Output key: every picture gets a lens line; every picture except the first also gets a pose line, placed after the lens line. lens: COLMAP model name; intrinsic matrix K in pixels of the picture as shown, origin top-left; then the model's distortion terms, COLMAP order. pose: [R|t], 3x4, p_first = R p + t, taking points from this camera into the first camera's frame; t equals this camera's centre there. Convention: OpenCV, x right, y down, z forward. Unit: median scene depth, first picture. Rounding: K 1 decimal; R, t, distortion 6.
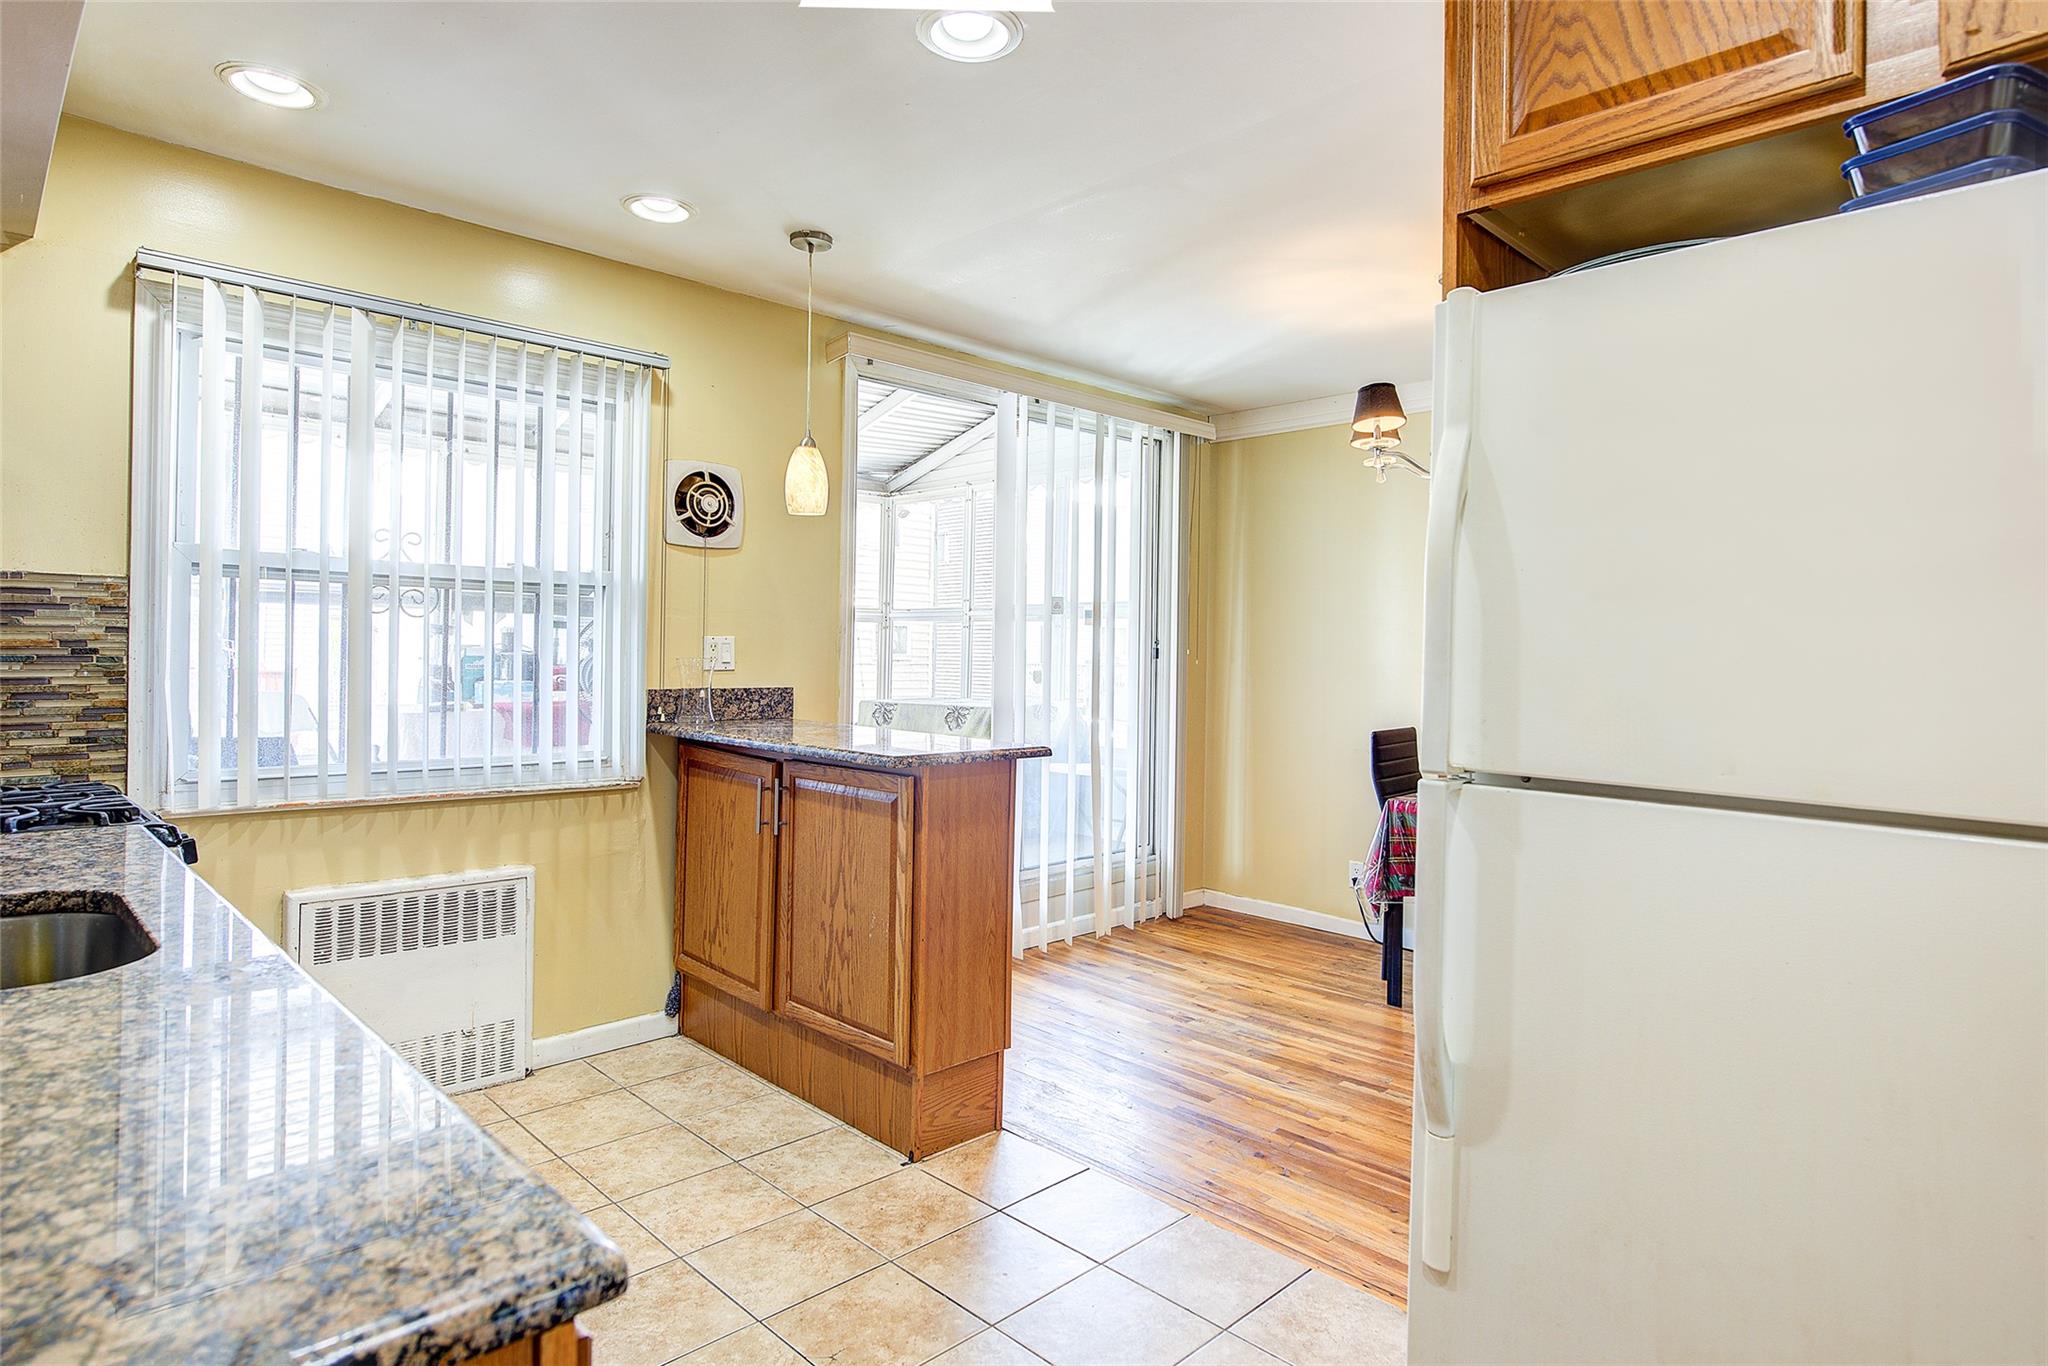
lens RADIAL K [[1112.7, 0, 1029.4], [0, 1112.7, 669.7], [0, 0, 1]] dist [-0.002234, -0.000496]
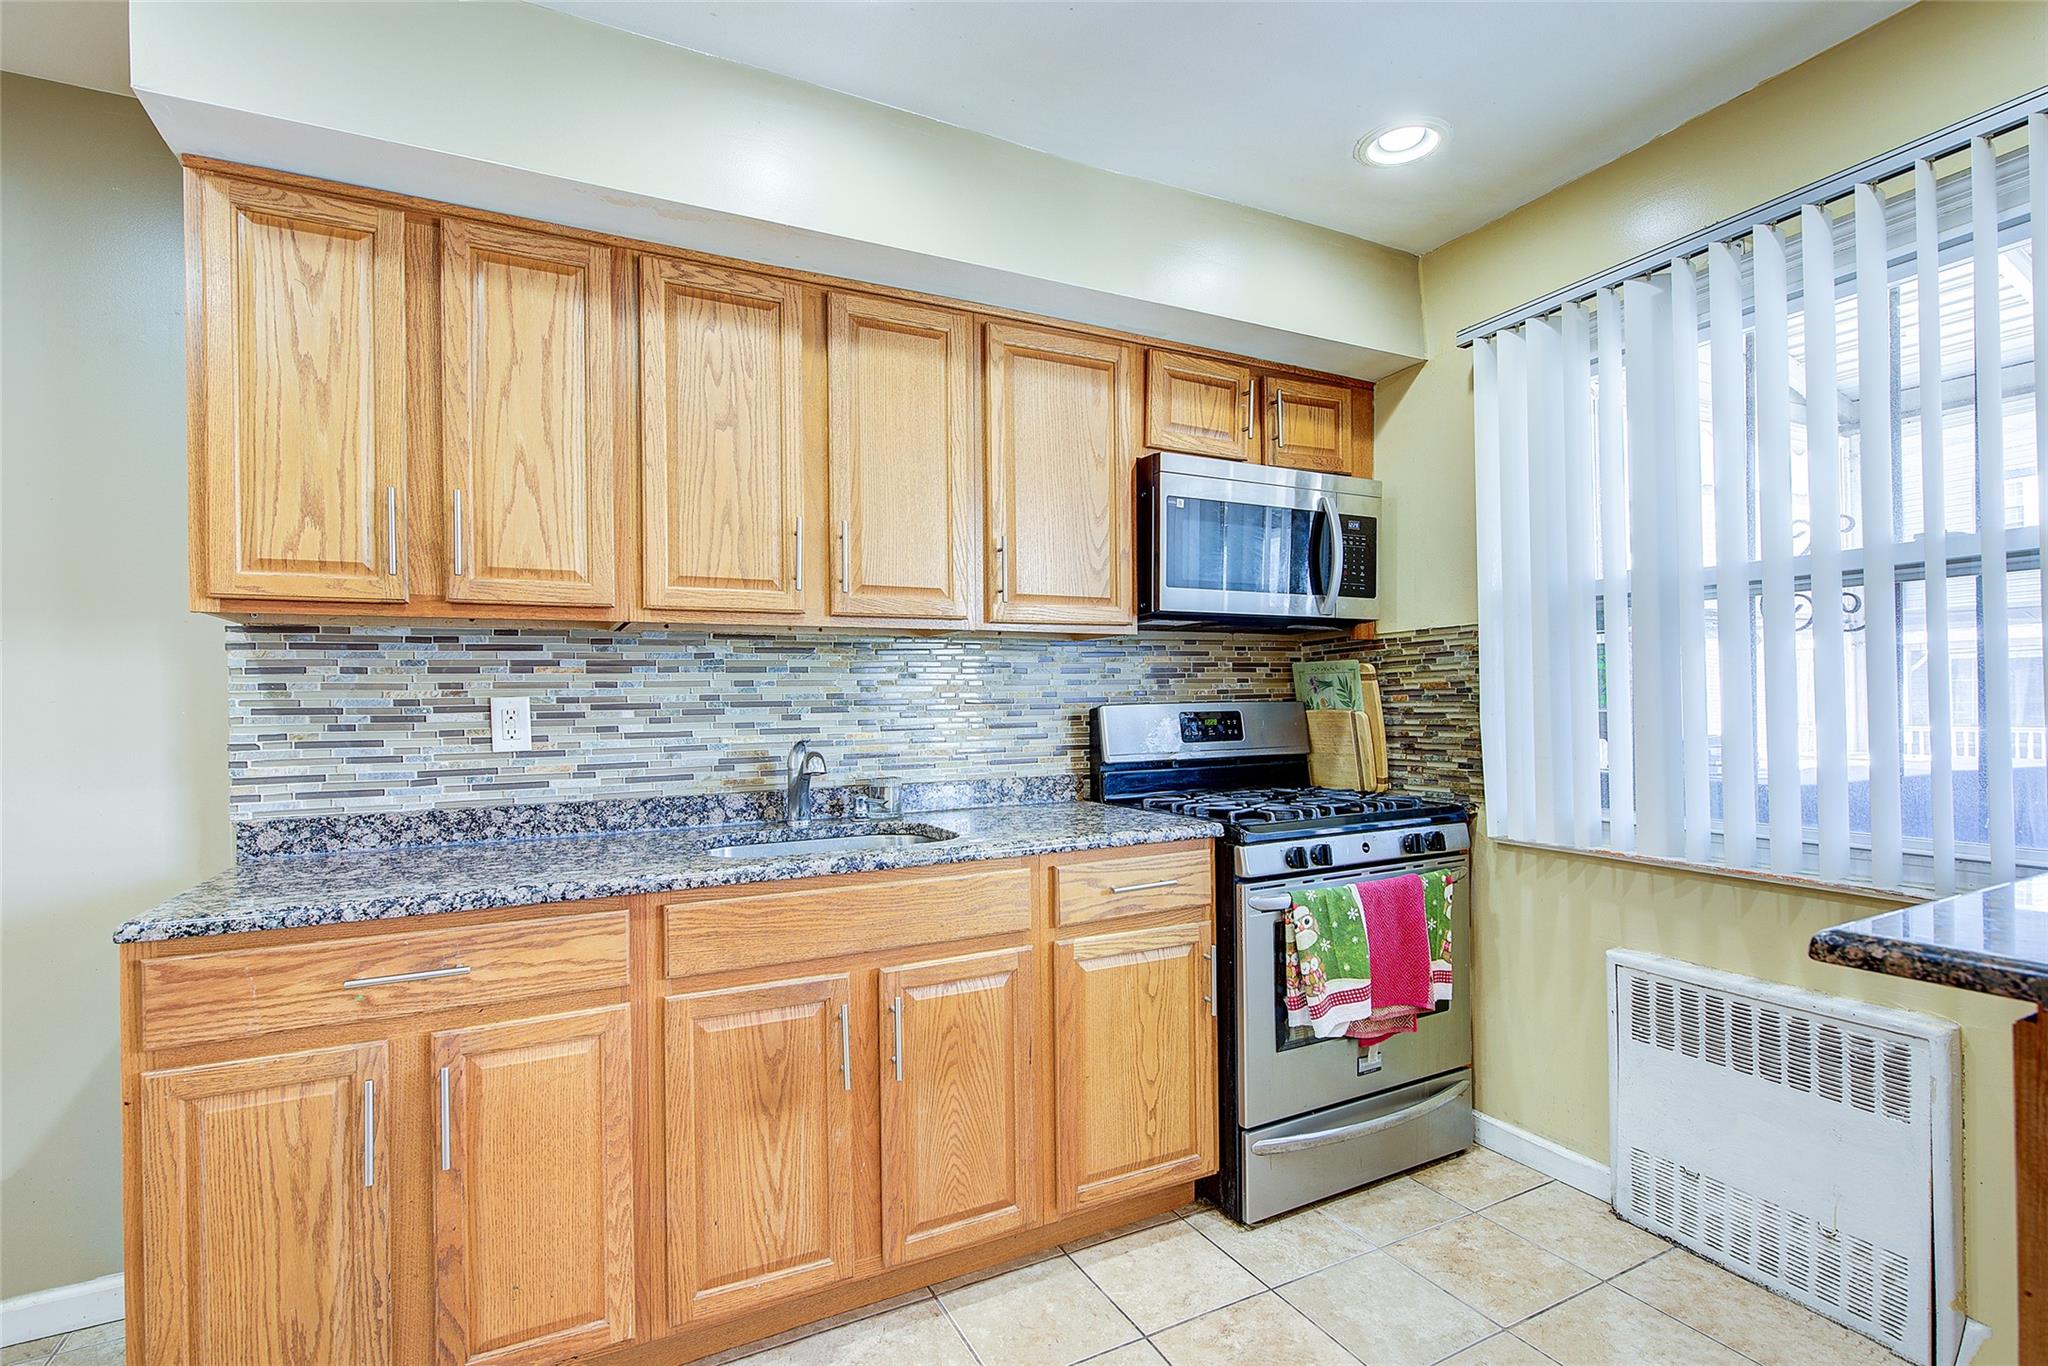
lens RADIAL K [[955.3, 0, 1025.7], [0, 955.3, 691.9], [0, 0, 1]] dist [0.000439, -0.000027]
pose [[-0.289995, -0.010829, -0.956967, 0.222683], [0.013382, 0.999792, -0.015369, -0.005050], [0.956935, -0.017263, -0.289790, 0.751023]]
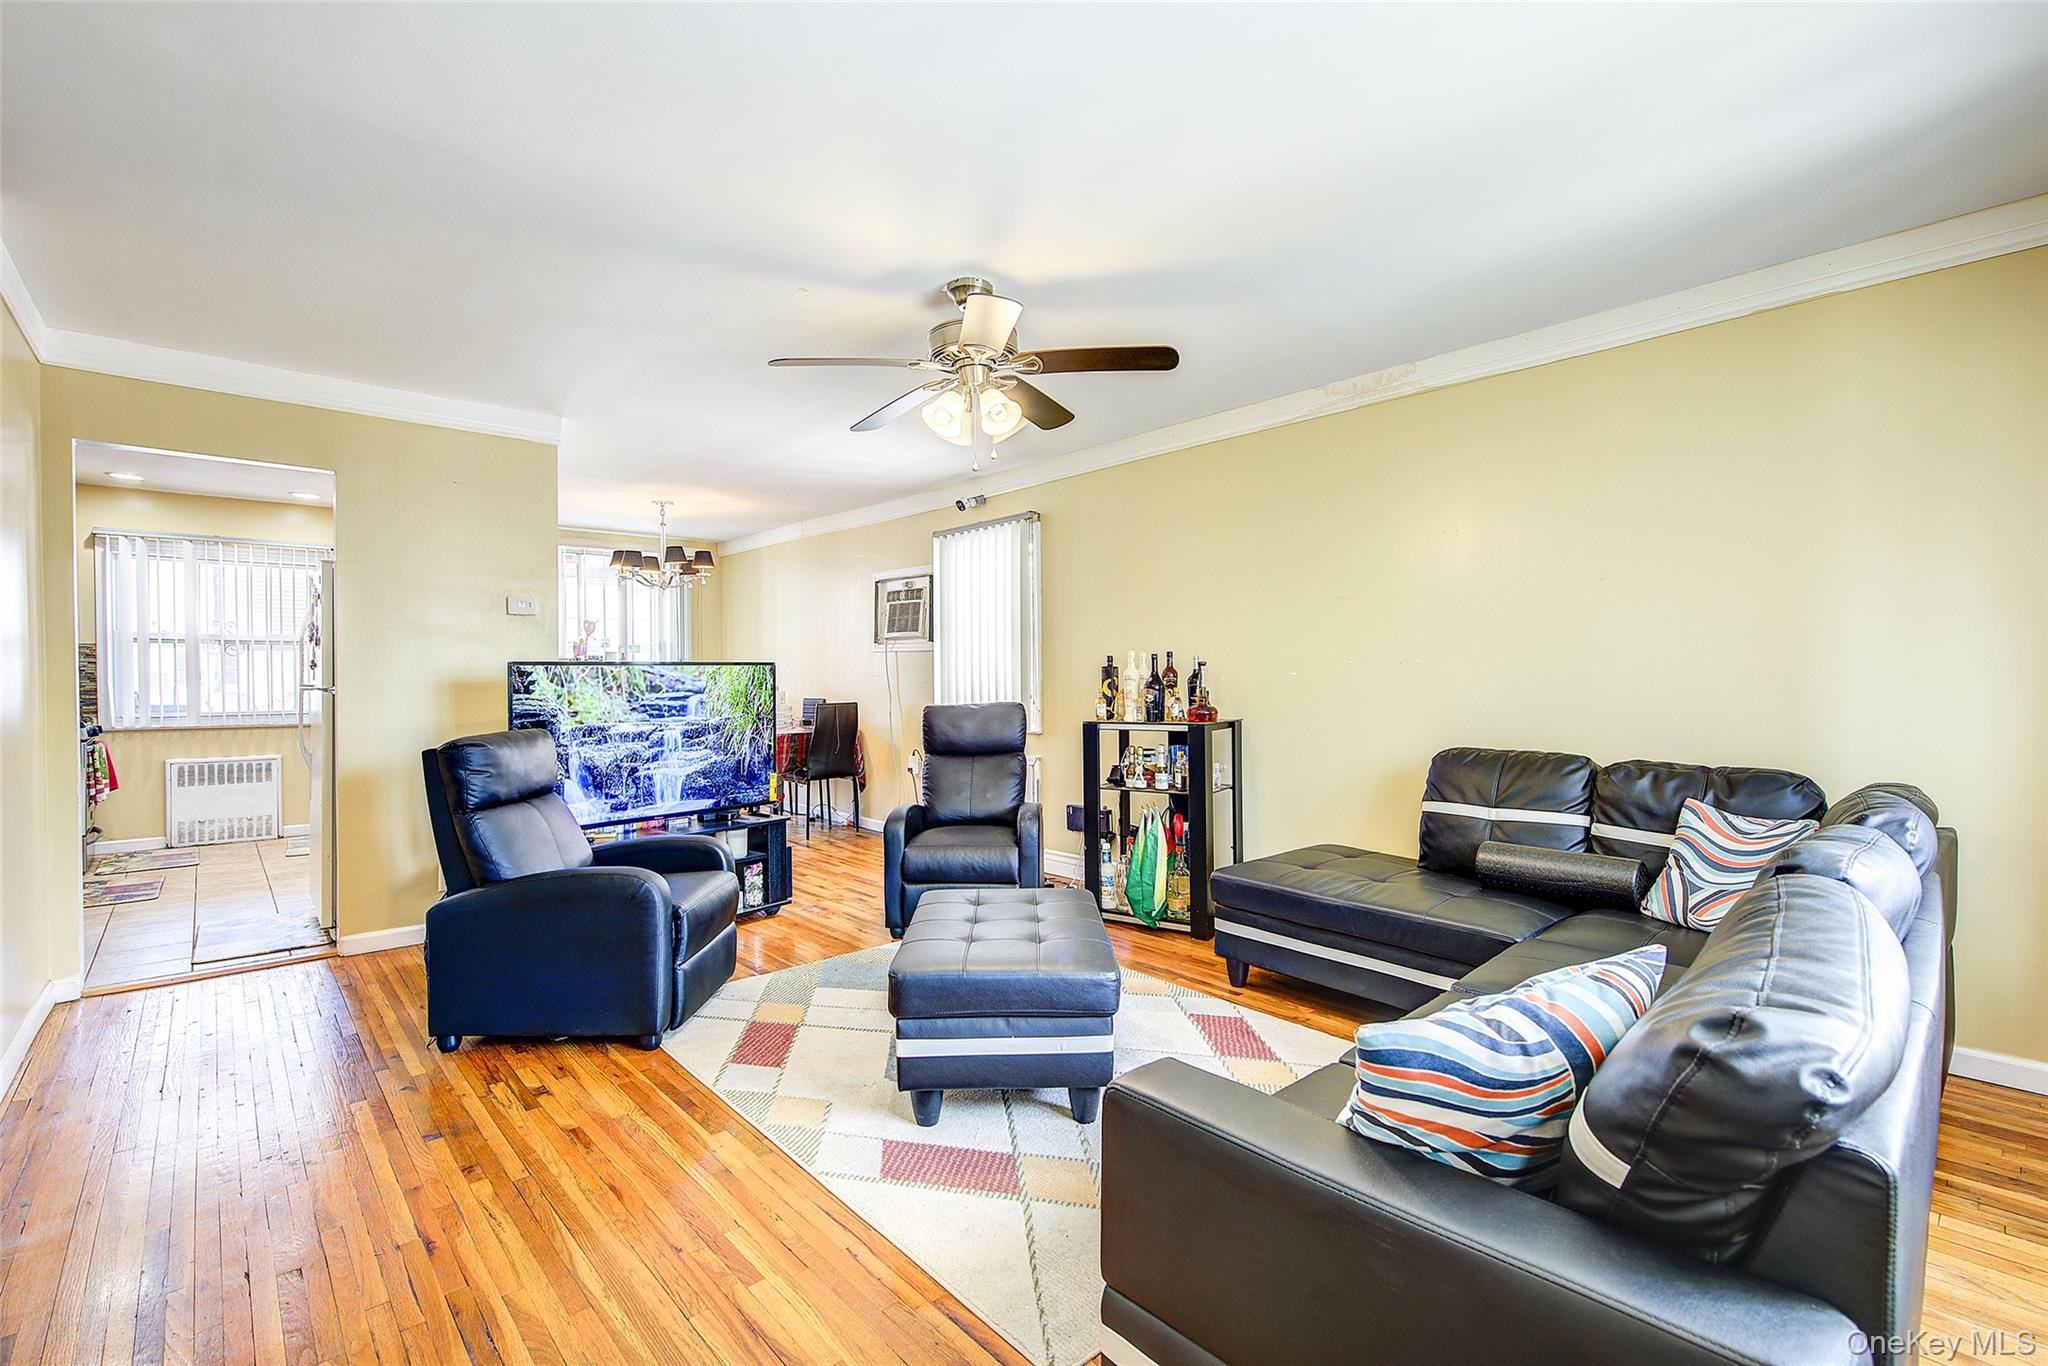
lens RADIAL K [[912.2, 0, 1037.3], [0, 912.2, 688.3], [0, 0, 1]] dist [0.000235, -0.000540]
pose [[0.999232, -0.013365, -0.036828, 1.472872], [0.013923, 0.999792, 0.014925, 0.024303], [0.036621, -0.015426, 0.999210, -1.085138]]
